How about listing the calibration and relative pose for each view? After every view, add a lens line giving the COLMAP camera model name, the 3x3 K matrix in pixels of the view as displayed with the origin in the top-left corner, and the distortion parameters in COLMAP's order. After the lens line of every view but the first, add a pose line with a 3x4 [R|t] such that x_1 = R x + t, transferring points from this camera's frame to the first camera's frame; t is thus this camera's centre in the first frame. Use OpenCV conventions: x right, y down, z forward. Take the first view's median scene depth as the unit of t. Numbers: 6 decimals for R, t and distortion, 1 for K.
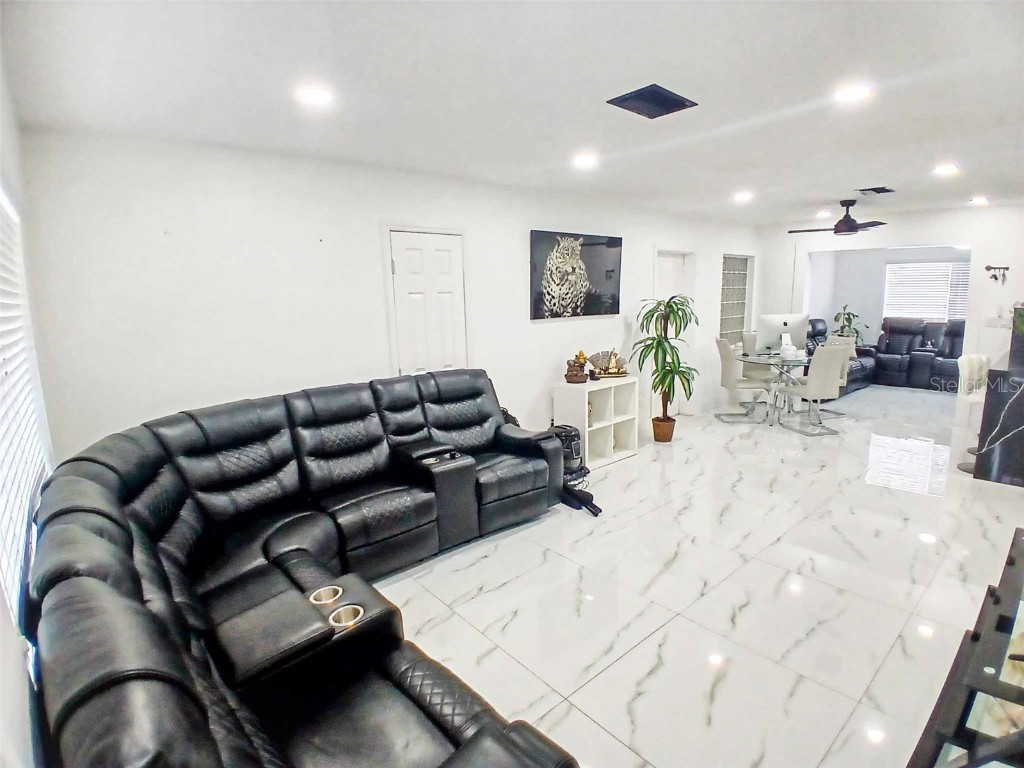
lens RADIAL K [[506.3, 0, 508.3], [0, 506.3, 387.3], [0, 0, 1]] dist [0.007580, -0.050069]
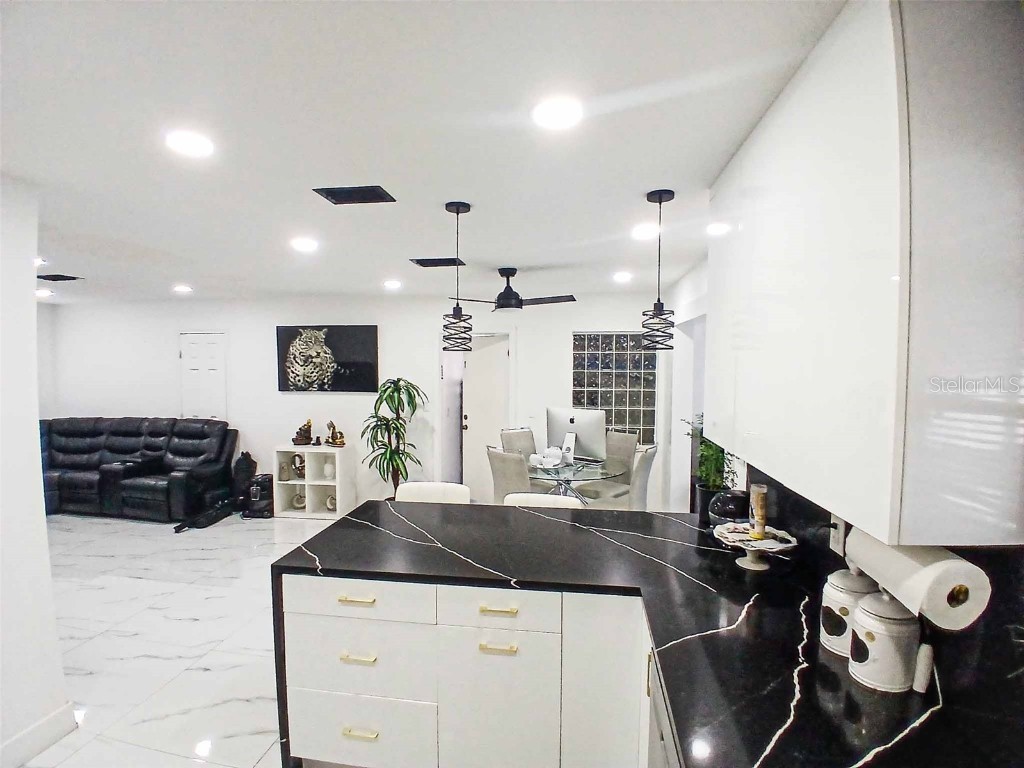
lens RADIAL K [[506.3, 0, 508.3], [0, 506.3, 387.3], [0, 0, 1]] dist [0.007580, -0.050069]
pose [[0.666325, 0.062472, -0.743040, 1.364056], [-0.151595, 0.987023, -0.052958, -0.156419], [0.730089, 0.147929, 0.667149, 0.524928]]
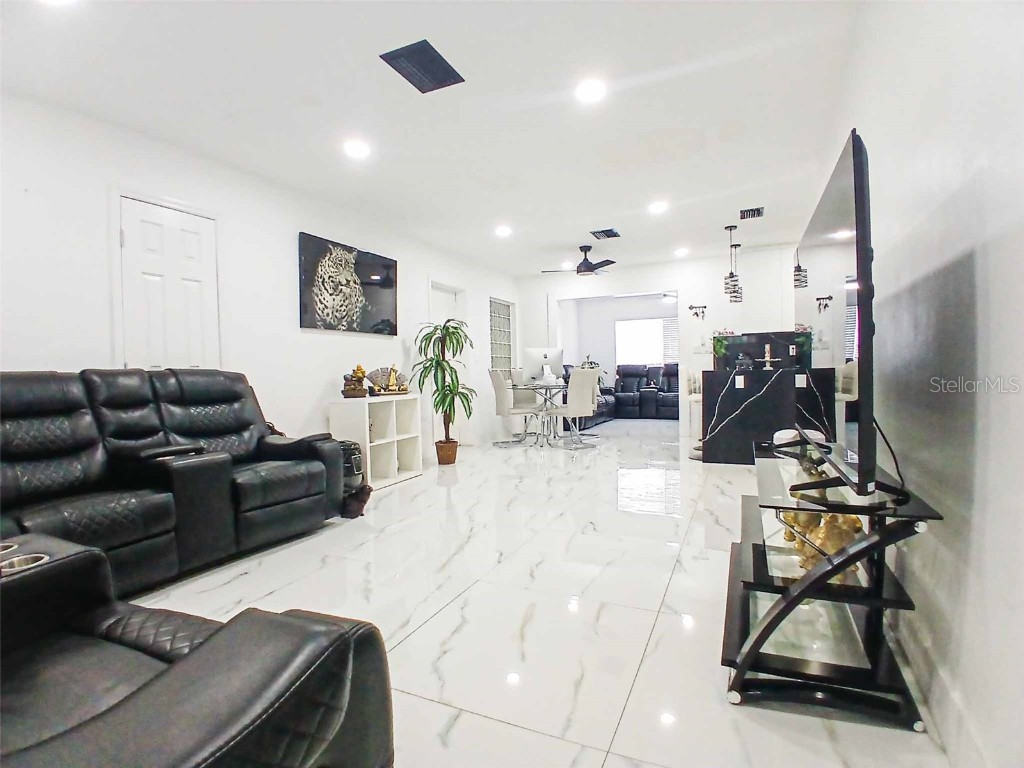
lens RADIAL K [[506.3, 0, 508.3], [0, 506.3, 387.3], [0, 0, 1]] dist [0.007580, -0.050069]
pose [[0.907340, -0.008684, 0.420308, -0.000332], [0.074874, 0.987140, -0.141239, 0.122903], [-0.413676, 0.159622, 0.896322, 0.045155]]
